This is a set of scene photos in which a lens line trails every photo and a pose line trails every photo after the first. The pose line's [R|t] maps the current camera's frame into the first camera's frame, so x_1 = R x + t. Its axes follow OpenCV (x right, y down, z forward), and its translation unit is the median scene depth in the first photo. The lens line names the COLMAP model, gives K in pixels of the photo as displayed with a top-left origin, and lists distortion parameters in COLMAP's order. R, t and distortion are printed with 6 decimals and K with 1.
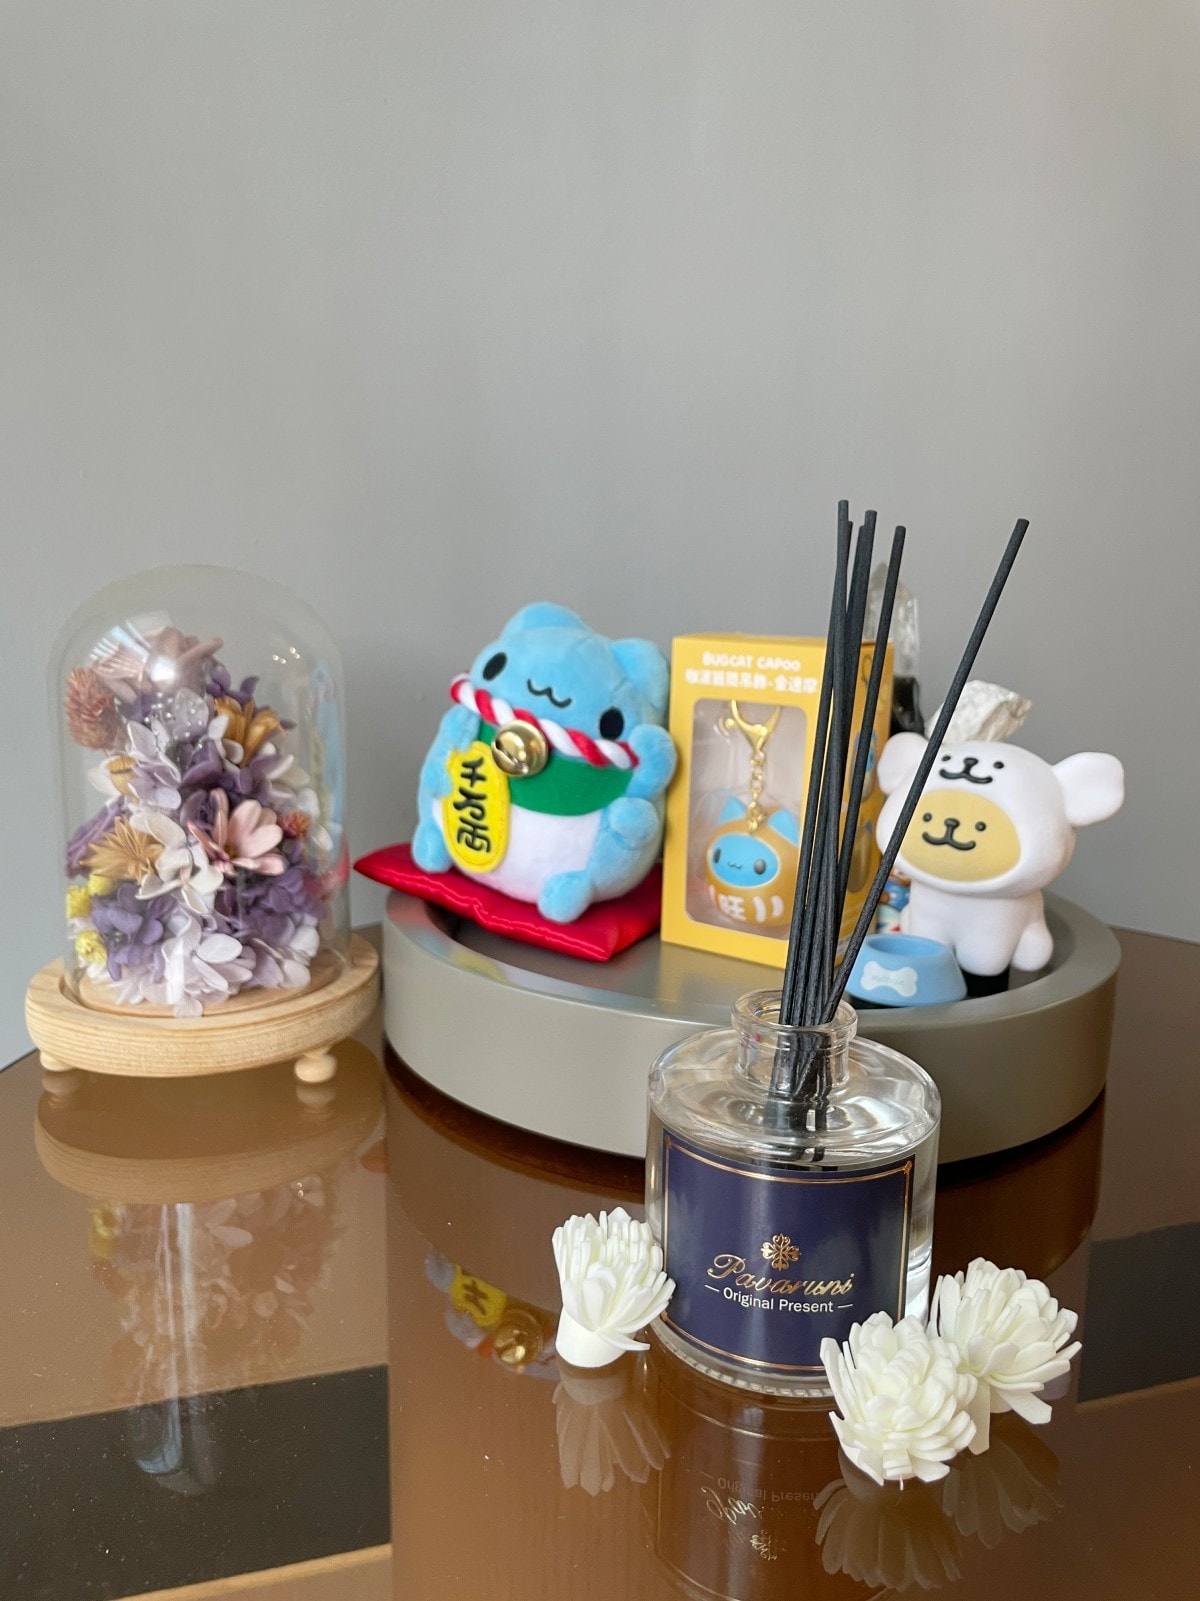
lens RADIAL K [[1245.1, 0, 602.5], [0, 1245.1, 795.2], [0, 0, 1]] dist [0.073006, -0.128792]
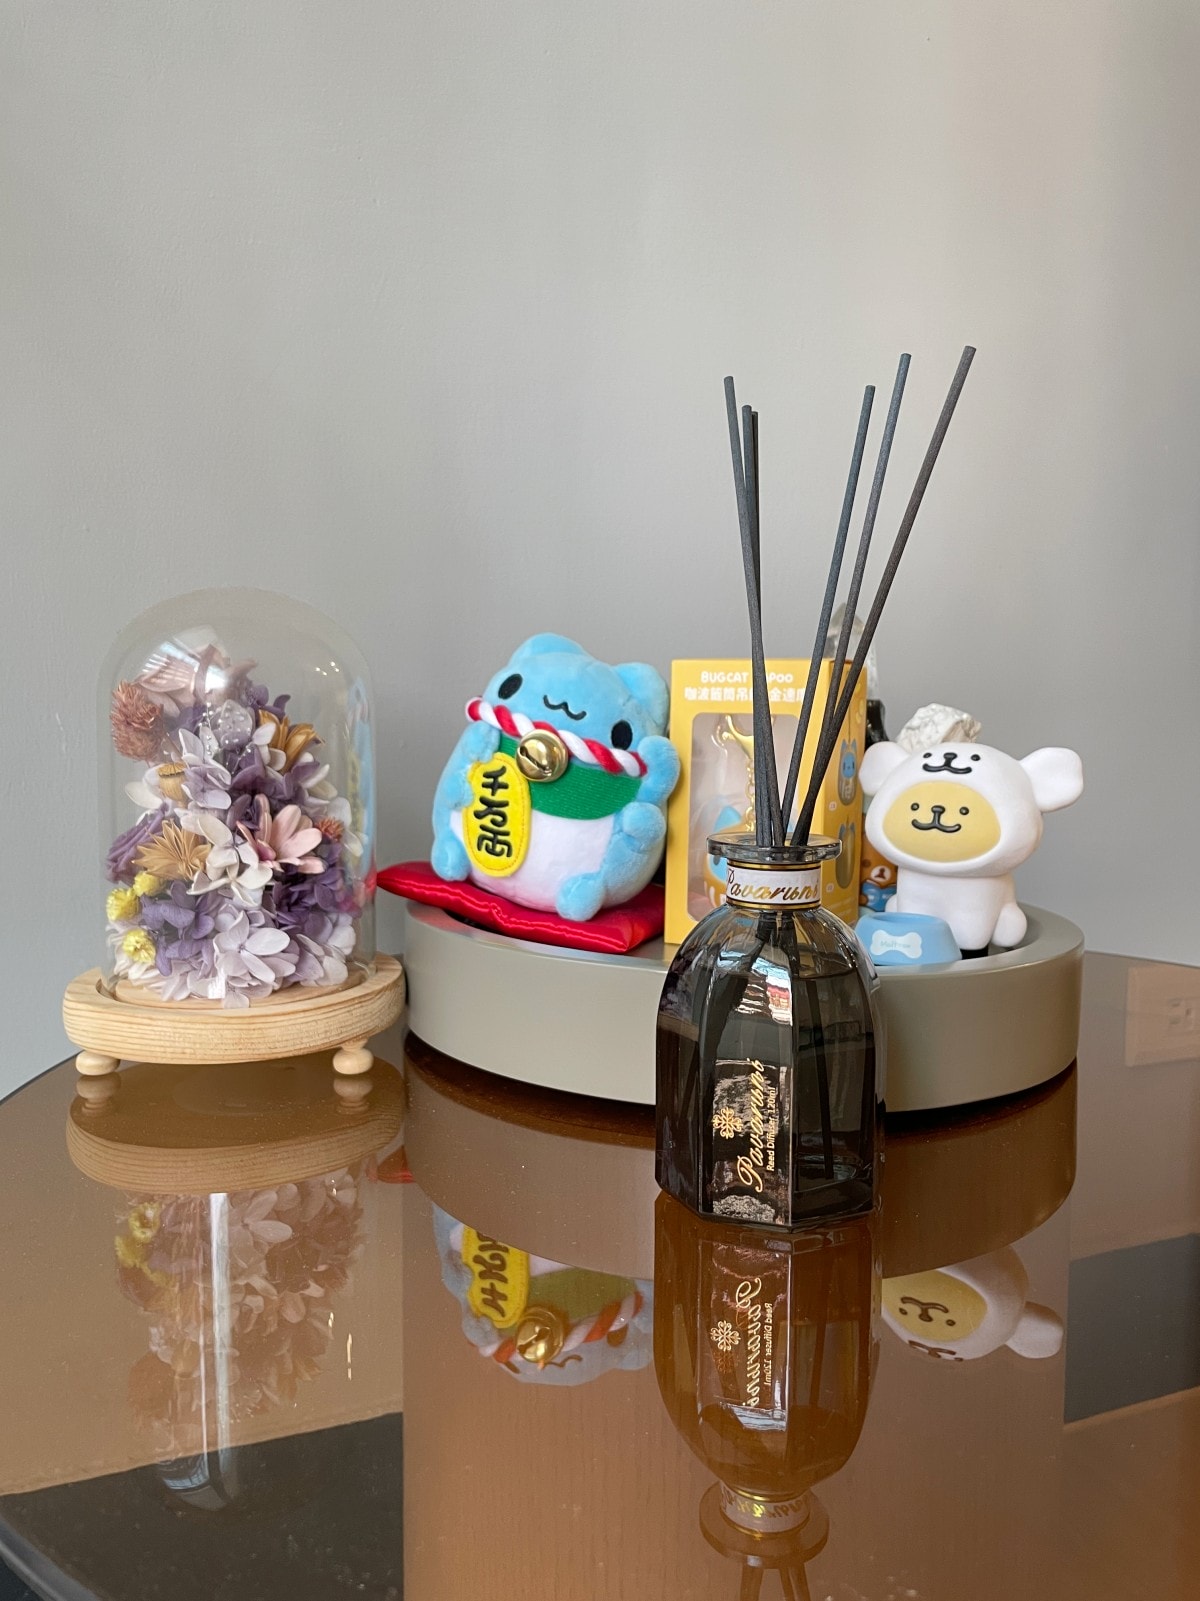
lens RADIAL K [[1245.1, 0, 602.5], [0, 1245.1, 795.2], [0, 0, 1]] dist [0.073006, -0.128792]
pose [[0.994390, -0.014683, 0.104750, -0.128074], [0.025428, 0.994460, -0.101995, 0.108765], [-0.102672, 0.104086, 0.989254, -0.073560]]
